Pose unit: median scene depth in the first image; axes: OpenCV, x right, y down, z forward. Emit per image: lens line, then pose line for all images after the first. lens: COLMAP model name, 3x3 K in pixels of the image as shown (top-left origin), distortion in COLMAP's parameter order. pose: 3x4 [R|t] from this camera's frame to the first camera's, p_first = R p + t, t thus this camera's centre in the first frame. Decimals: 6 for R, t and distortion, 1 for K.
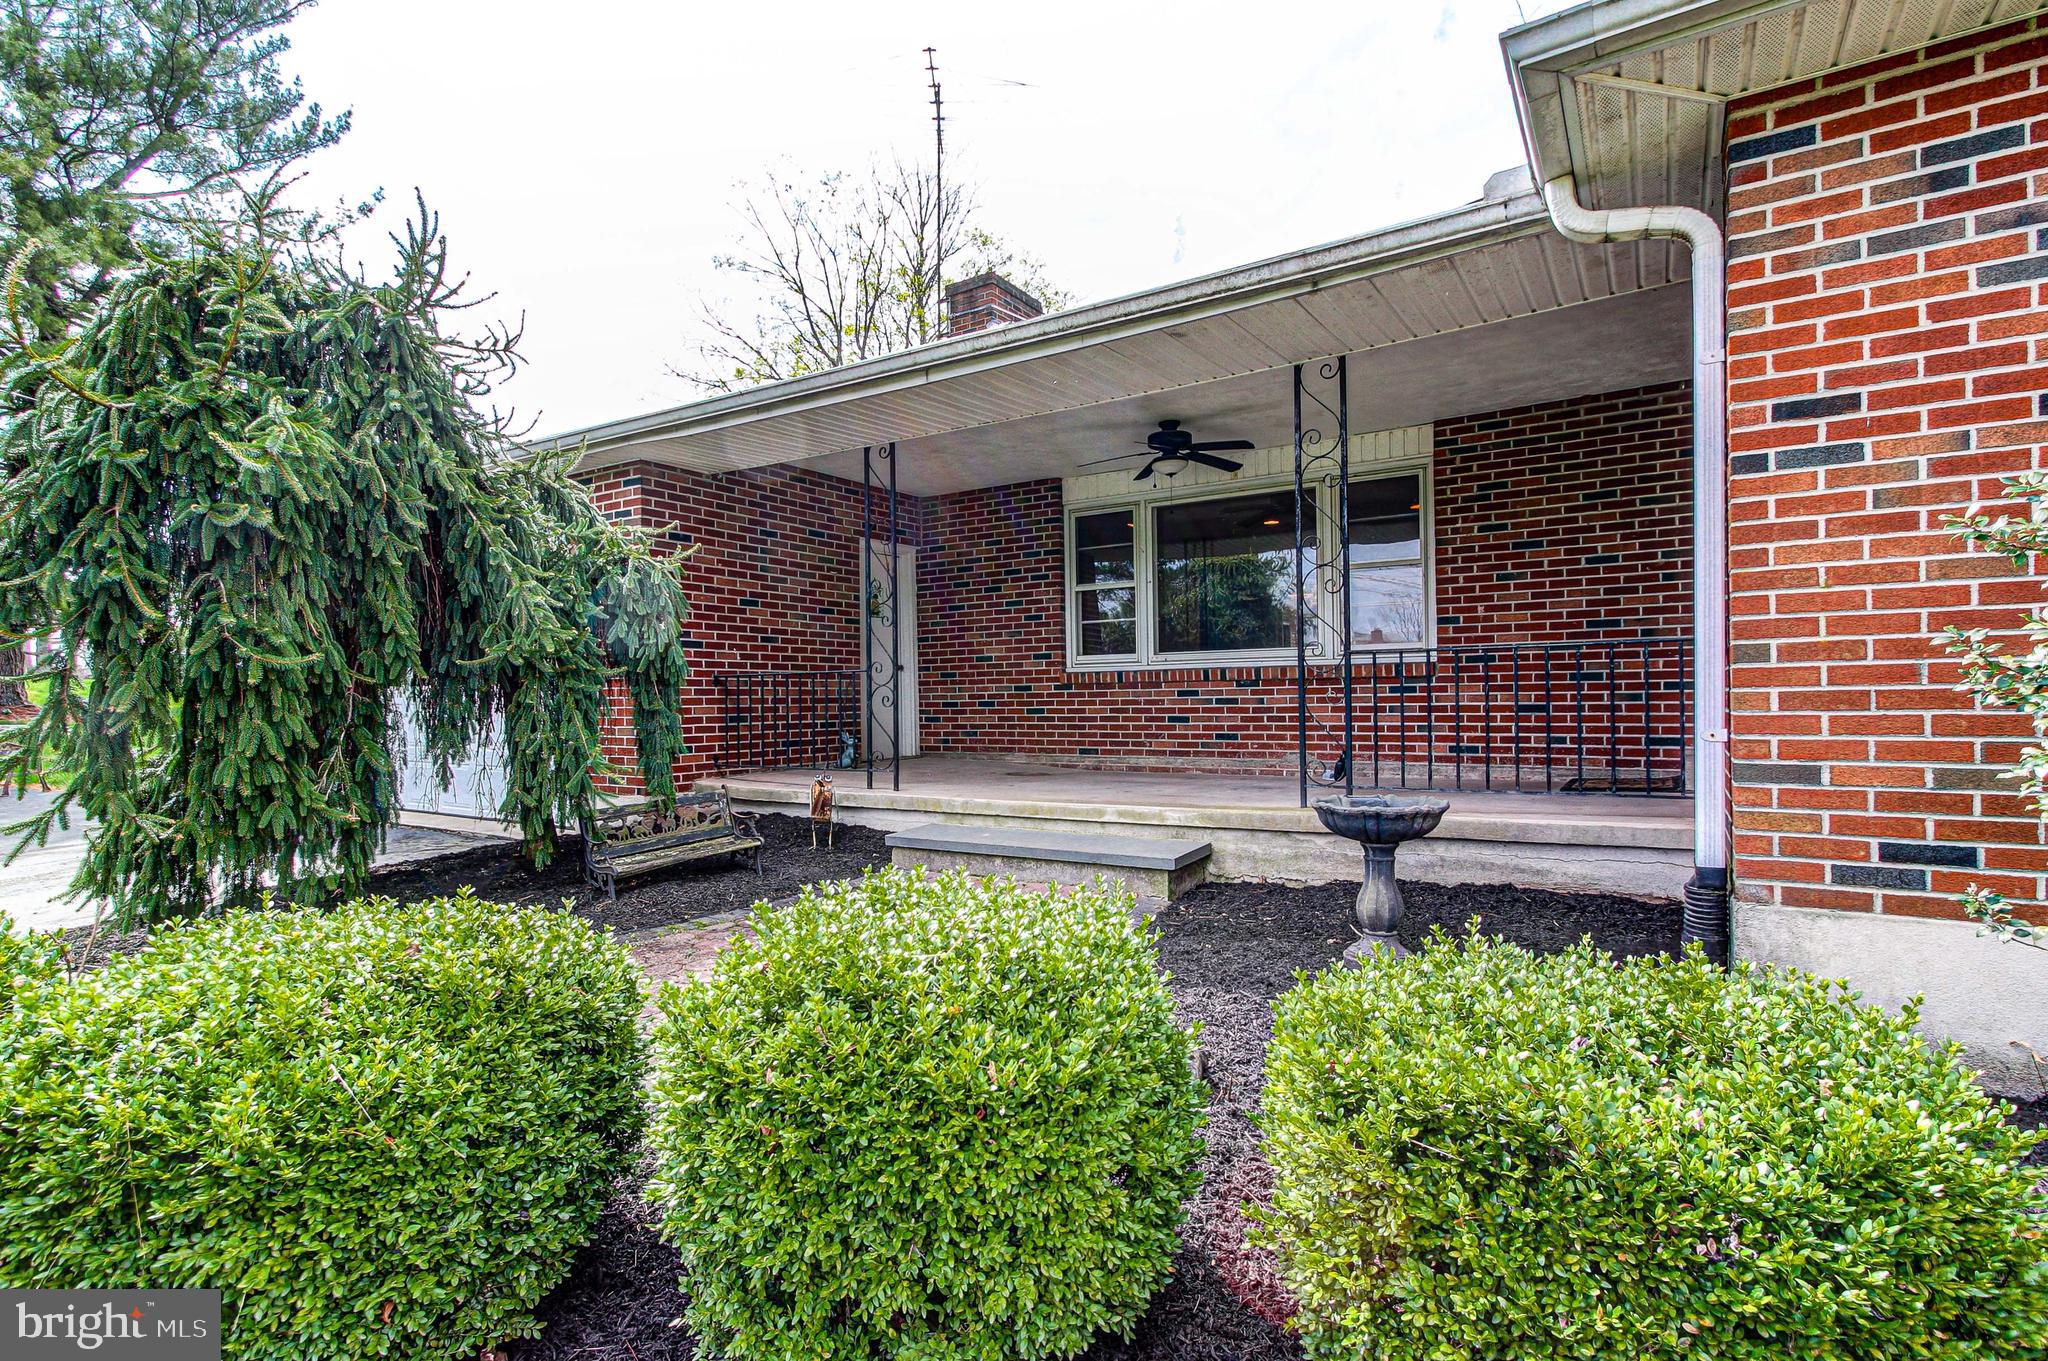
lens RADIAL K [[966.5, 0, 1023.5], [0, 966.5, 689.4], [0, 0, 1]] dist [-0.004788, 0.006741]
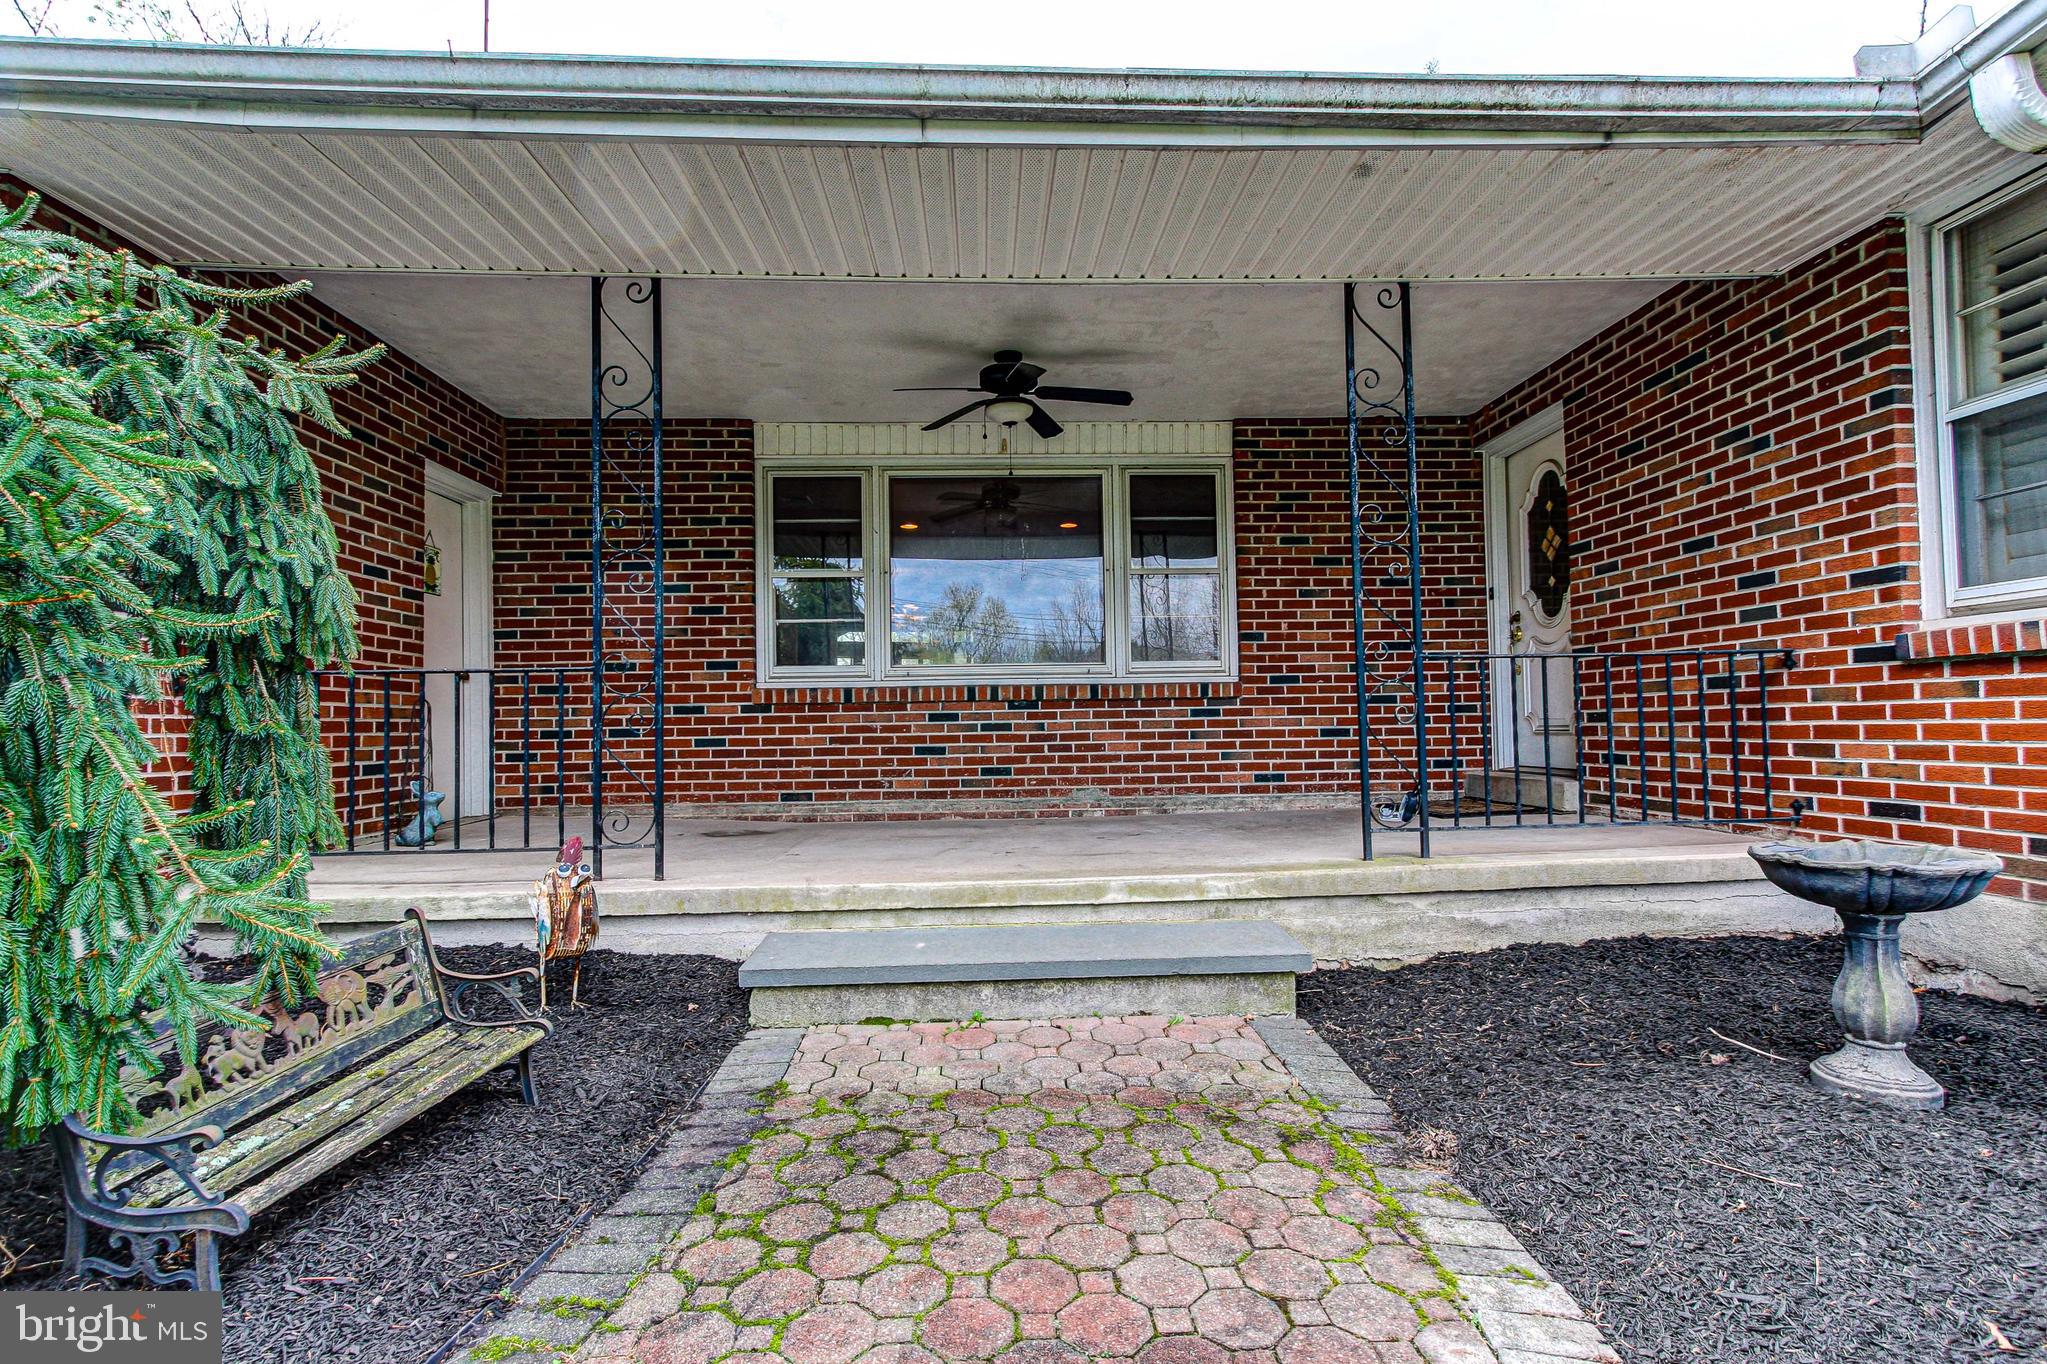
lens RADIAL K [[966.0, 0, 1023.0], [0, 966.0, 690.9], [0, 0, 1]] dist [-0.004788, 0.006741]
pose [[0.820158, 0.020038, 0.571786, -0.254856], [0.000000, 0.999387, -0.035023, 0.011546], [-0.572137, 0.028724, 0.819655, 0.368805]]
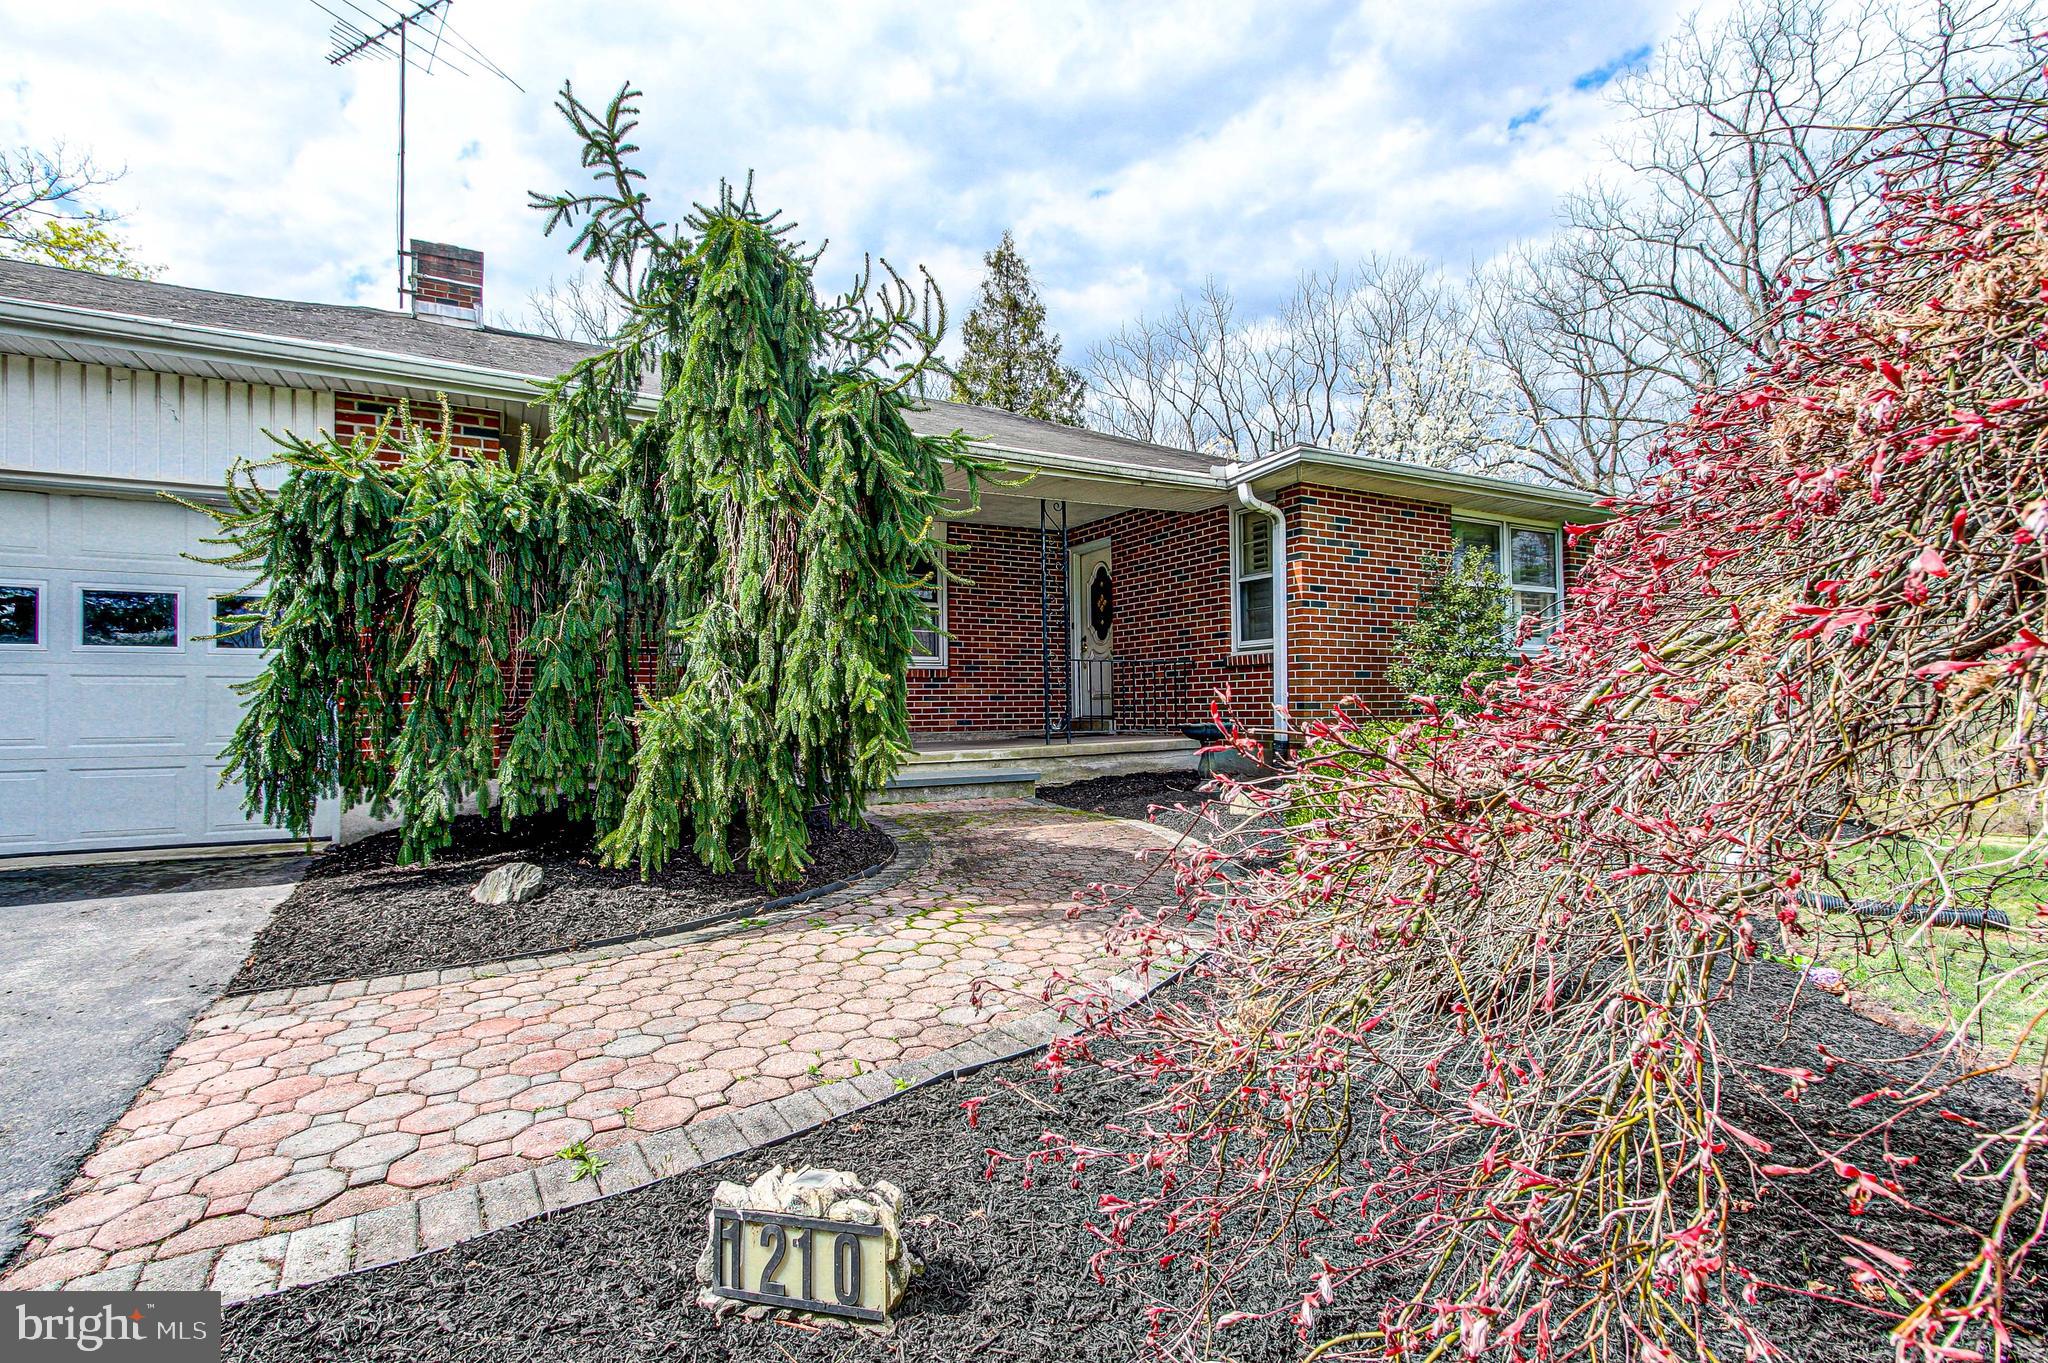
lens RADIAL K [[966.5, 0, 1023.5], [0, 966.5, 690.4], [0, 0, 1]] dist [-0.004788, 0.006741]
pose [[0.467224, 0.019709, 0.883919, -0.903171], [0.001616, 0.999731, -0.023145, 0.041582], [-0.884138, 0.012243, 0.467066, 0.144695]]
